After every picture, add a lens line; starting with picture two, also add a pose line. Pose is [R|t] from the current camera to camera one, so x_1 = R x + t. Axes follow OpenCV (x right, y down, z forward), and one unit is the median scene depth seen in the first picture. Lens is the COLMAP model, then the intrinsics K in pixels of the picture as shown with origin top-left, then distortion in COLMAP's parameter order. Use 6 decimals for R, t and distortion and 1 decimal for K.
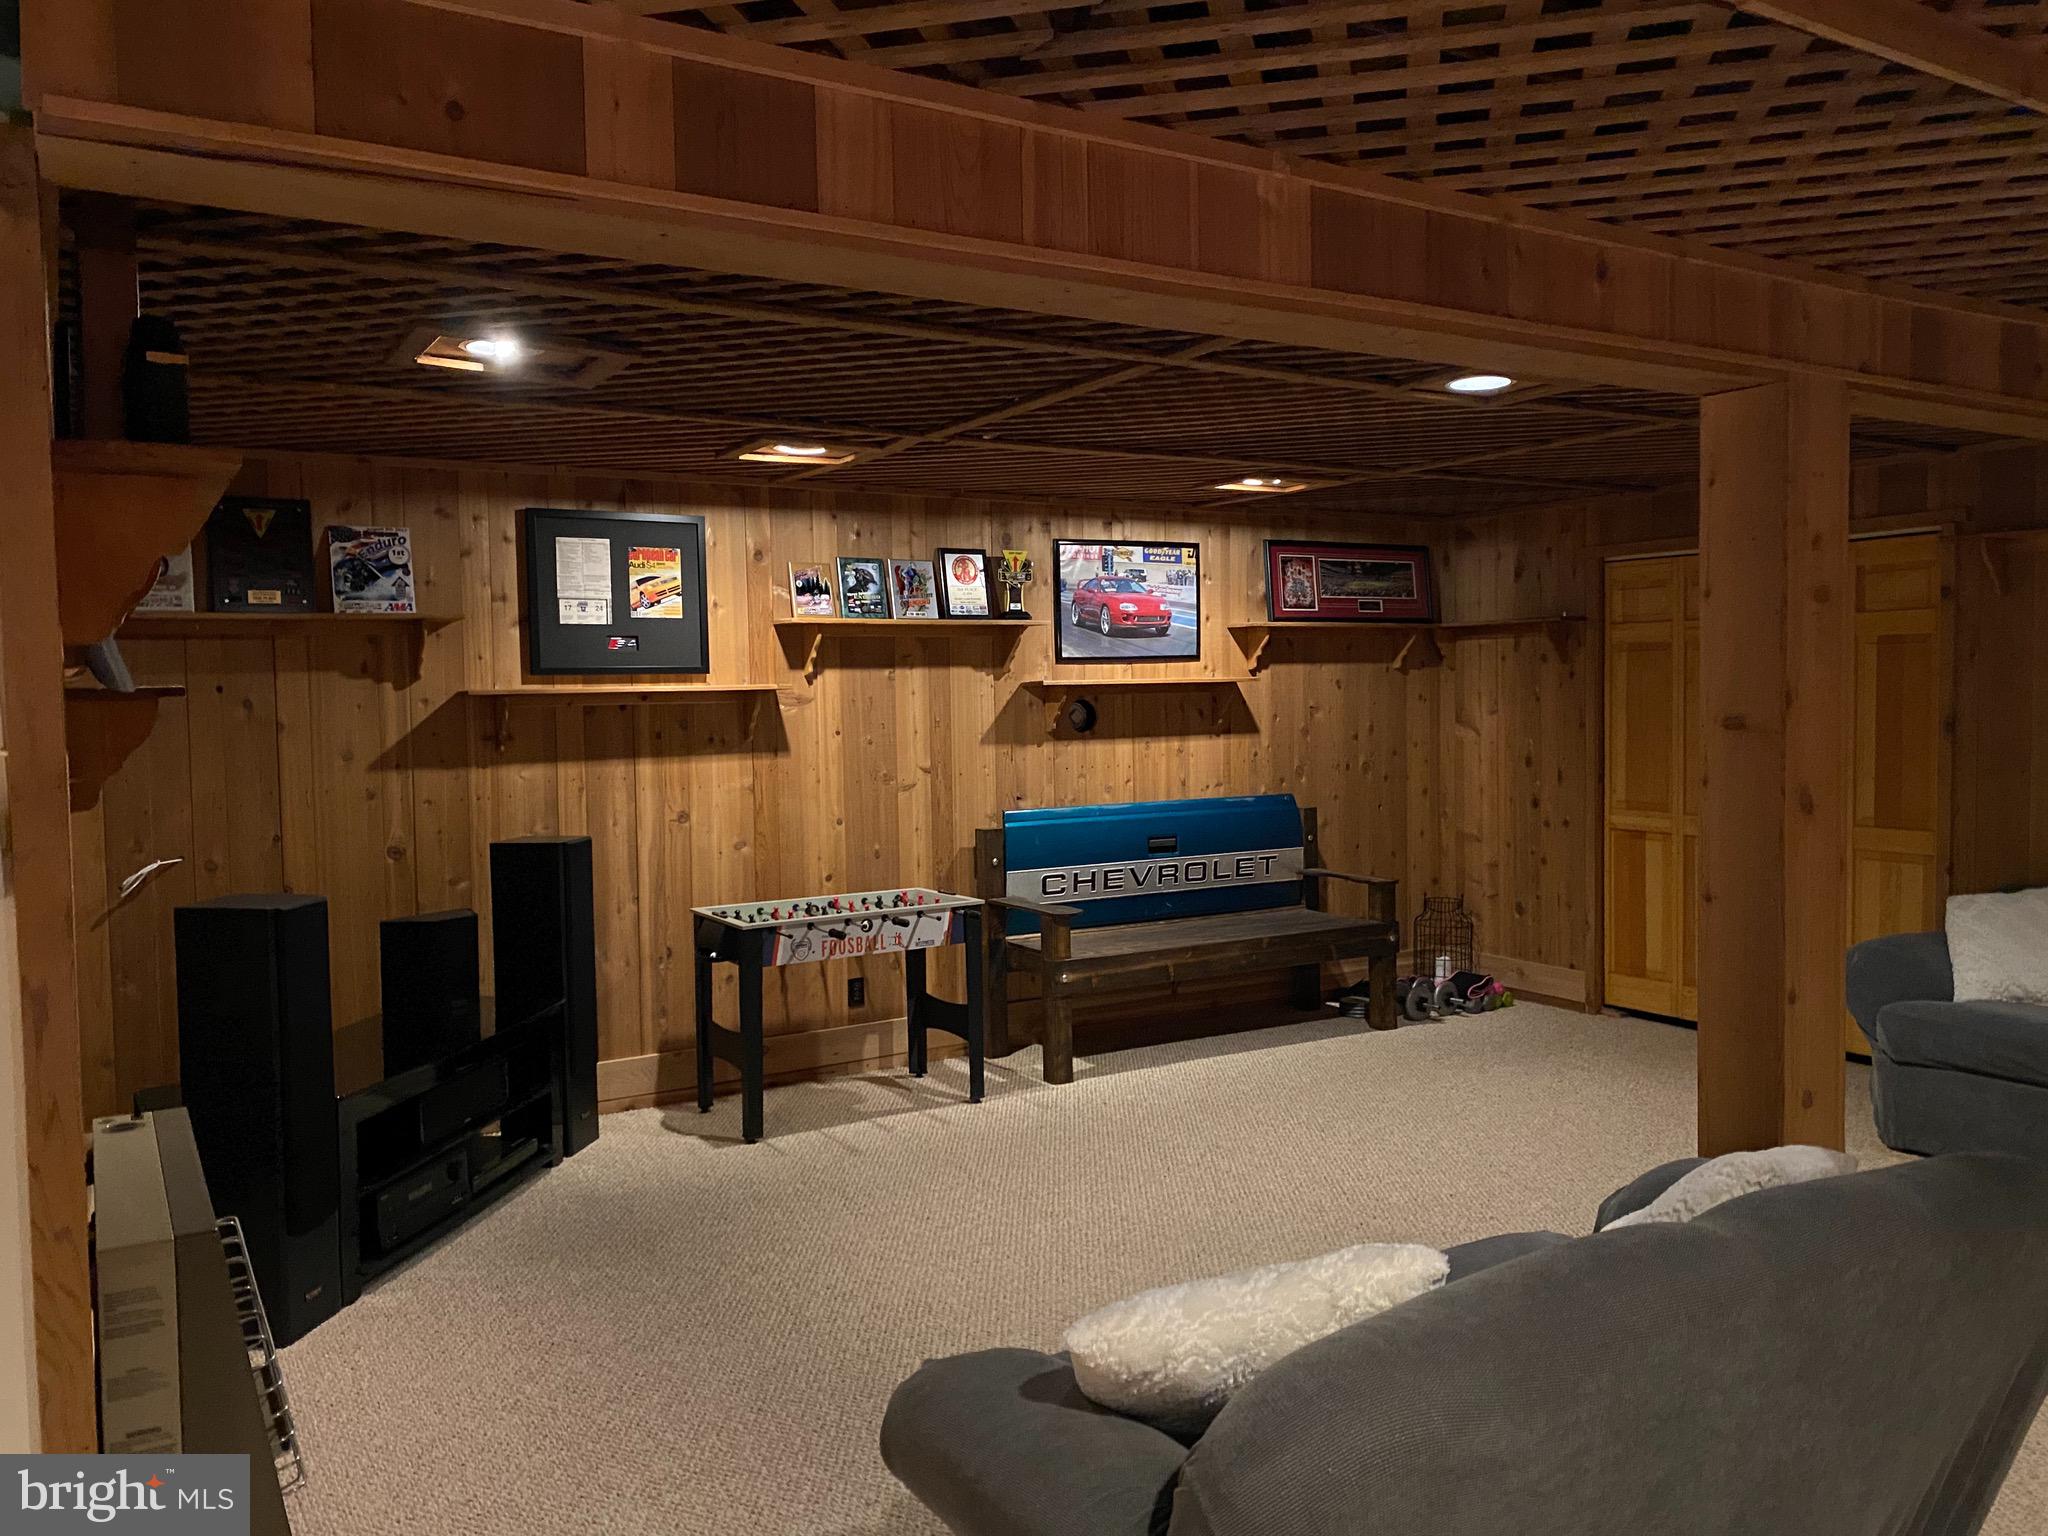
lens RADIAL K [[1584.7, 0, 1028.6], [0, 1584.7, 768.1], [0, 0, 1]] dist [0.071767, -0.094099]
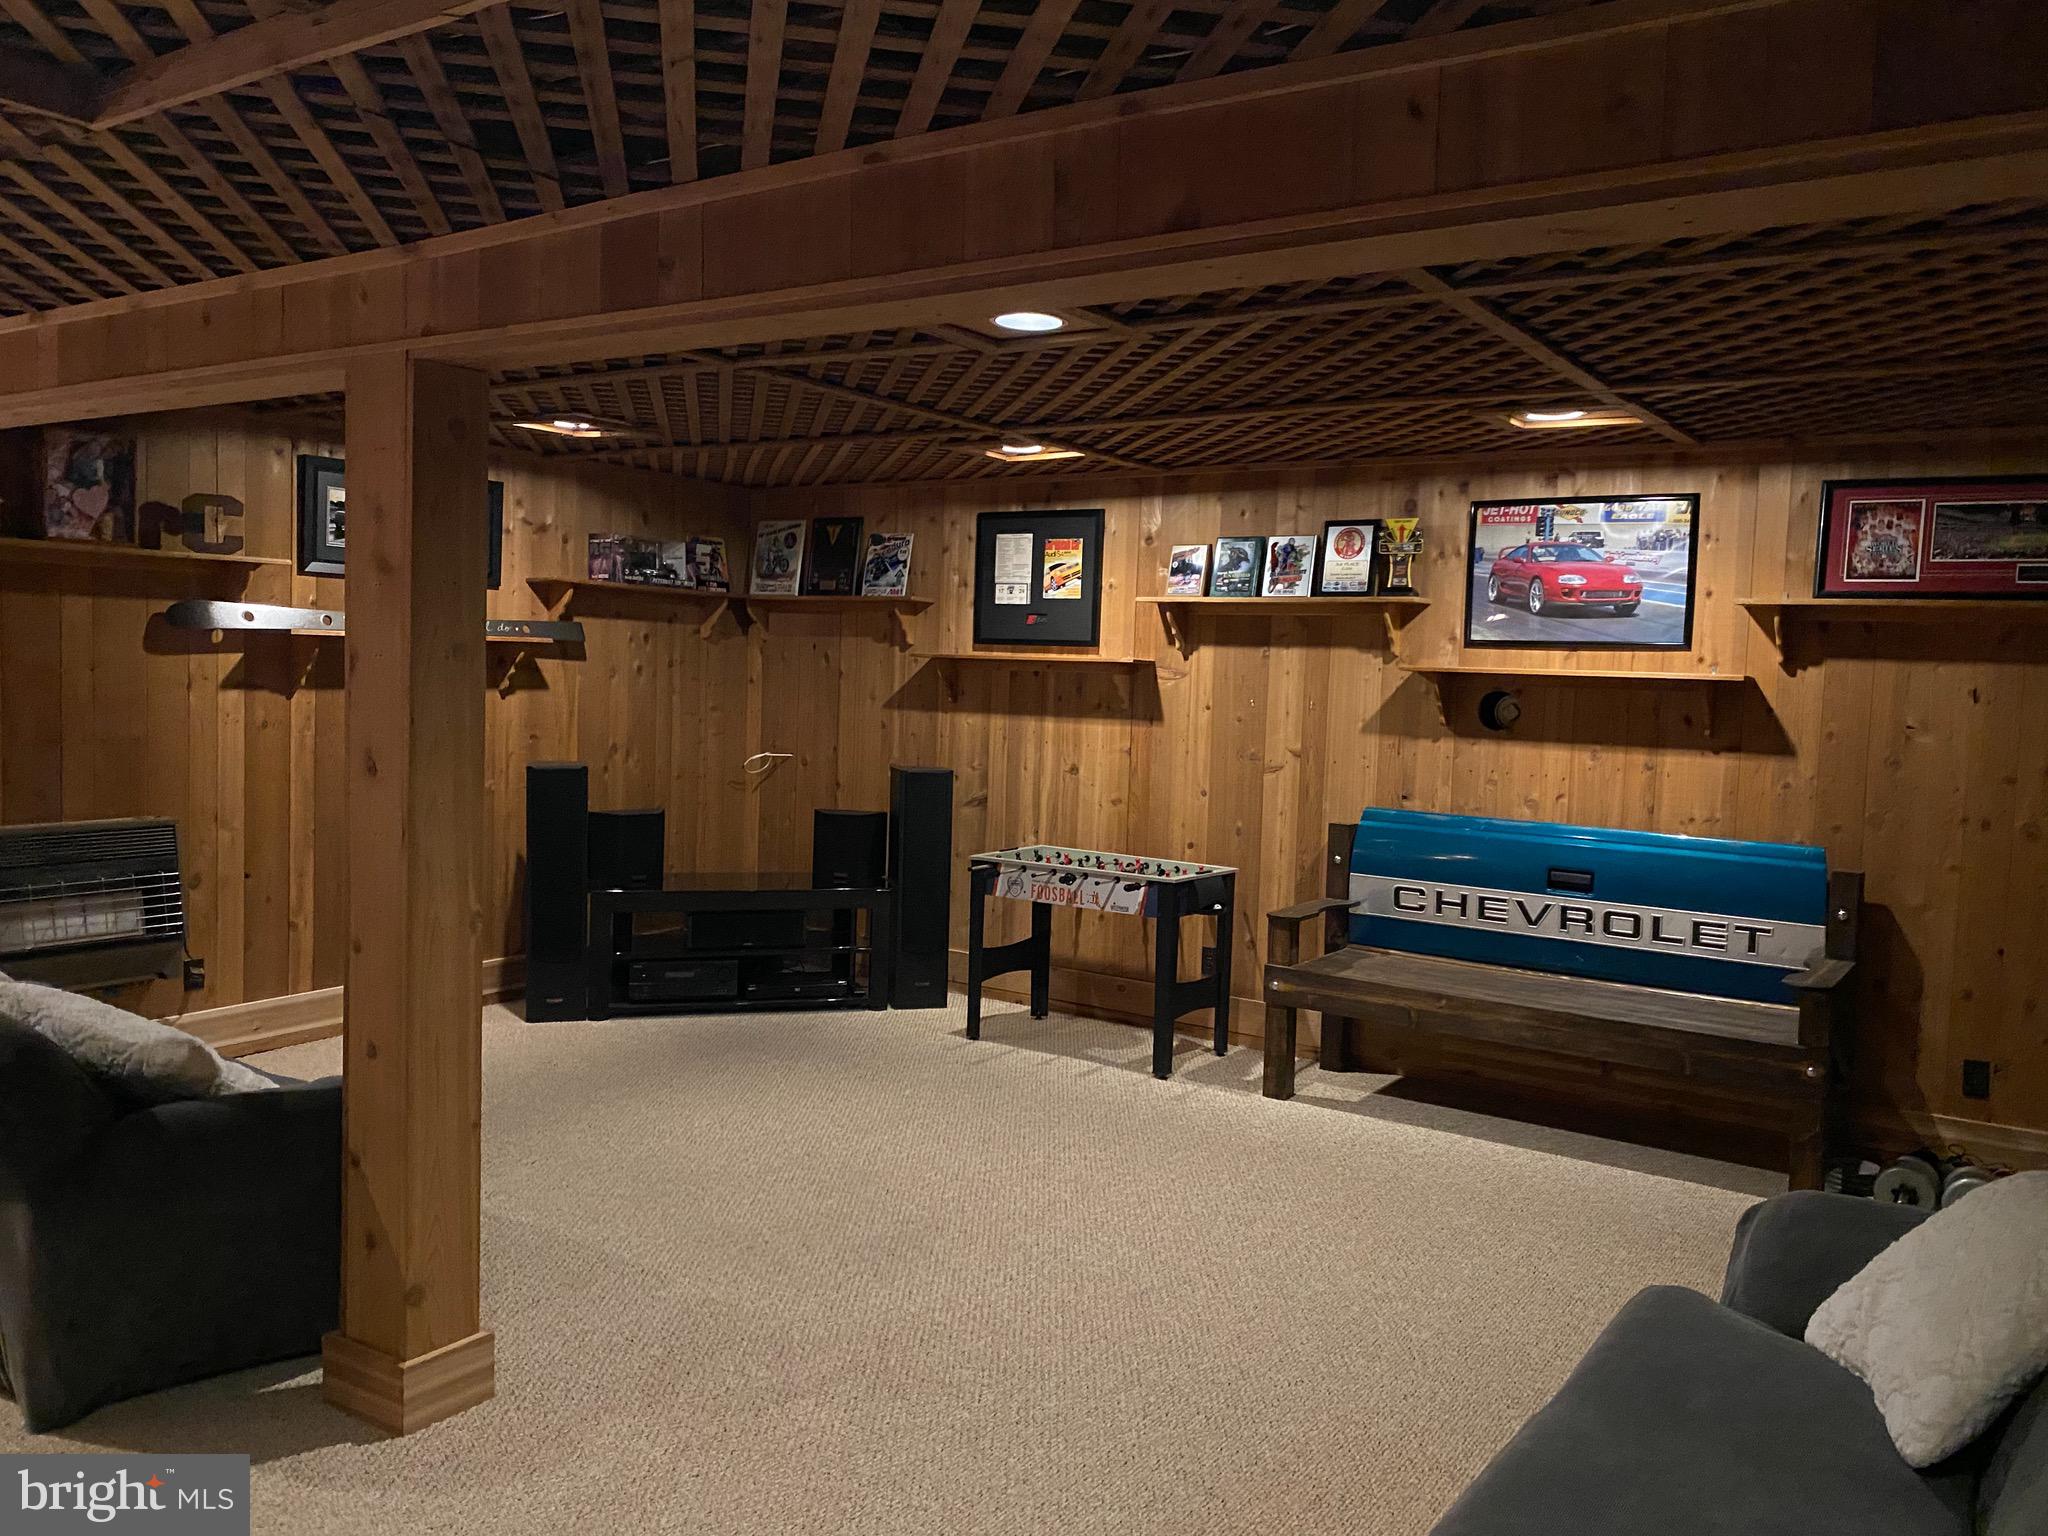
lens RADIAL K [[1584.7, 0, 1002.5], [0, 1584.7, 784.8], [0, 0, 1]] dist [0.071767, -0.094099]
pose [[0.385728, 0.103346, -0.916806, 0.755712], [-0.085142, 0.993454, 0.076164, -0.038567], [0.918676, 0.048680, 0.392002, 0.456804]]
